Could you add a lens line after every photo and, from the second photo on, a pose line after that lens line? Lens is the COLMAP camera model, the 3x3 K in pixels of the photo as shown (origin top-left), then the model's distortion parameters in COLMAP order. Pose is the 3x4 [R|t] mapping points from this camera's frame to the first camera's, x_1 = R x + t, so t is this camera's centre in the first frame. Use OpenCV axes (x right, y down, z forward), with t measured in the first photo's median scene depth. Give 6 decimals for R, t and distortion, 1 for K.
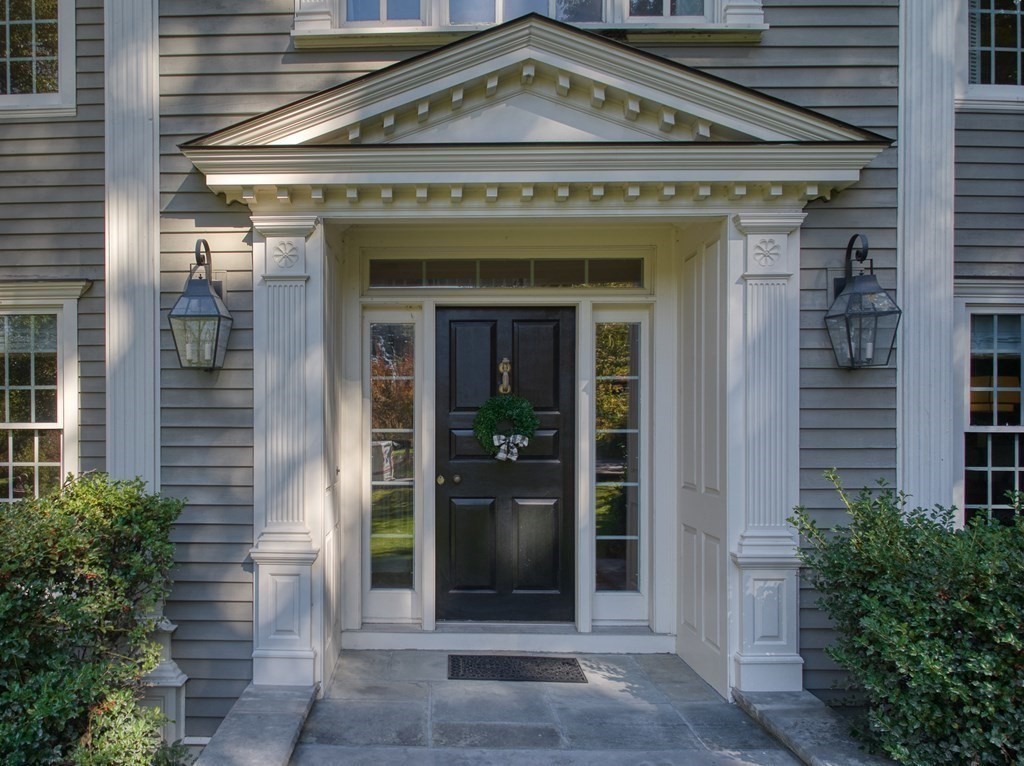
lens RADIAL K [[715.6, 0, 511.2], [0, 715.6, 377.0], [0, 0, 1]] dist [-0.027824, -0.002473]
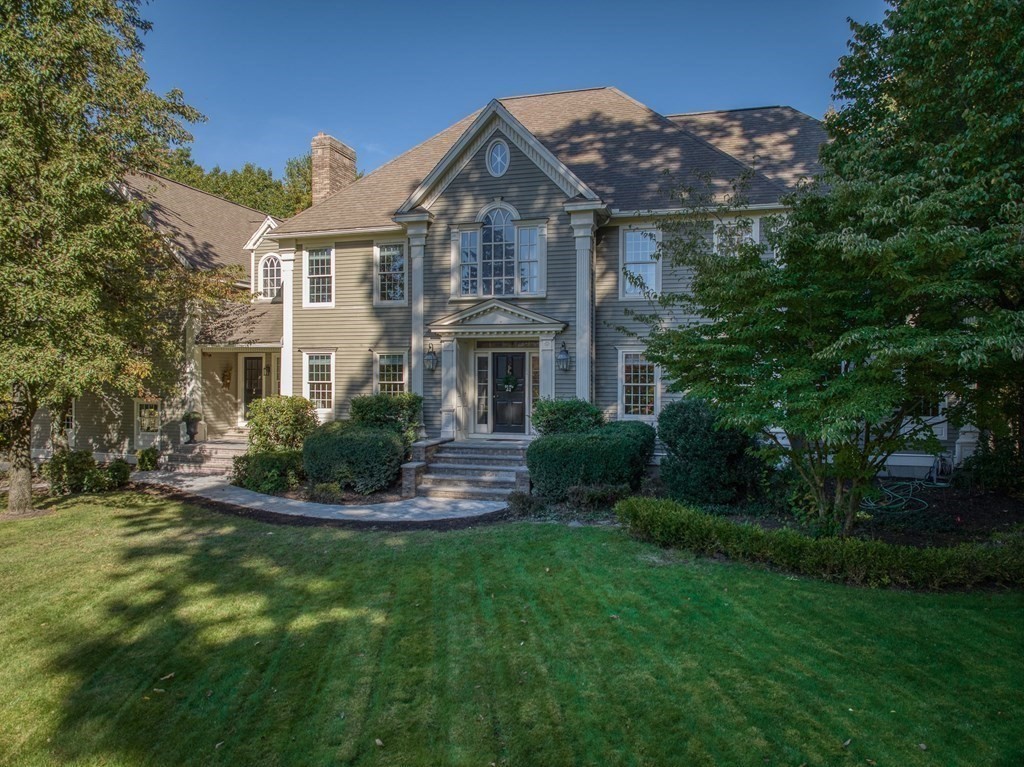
lens RADIAL K [[715.6, 0, 512.4], [0, 715.6, 382.3], [0, 0, 1]] dist [-0.027824, -0.002473]
pose [[0.959379, 0.012957, -0.281821, 1.397193], [-0.011187, 0.999906, 0.007889, 0.025925], [0.281897, -0.004416, 0.959434, -3.341143]]
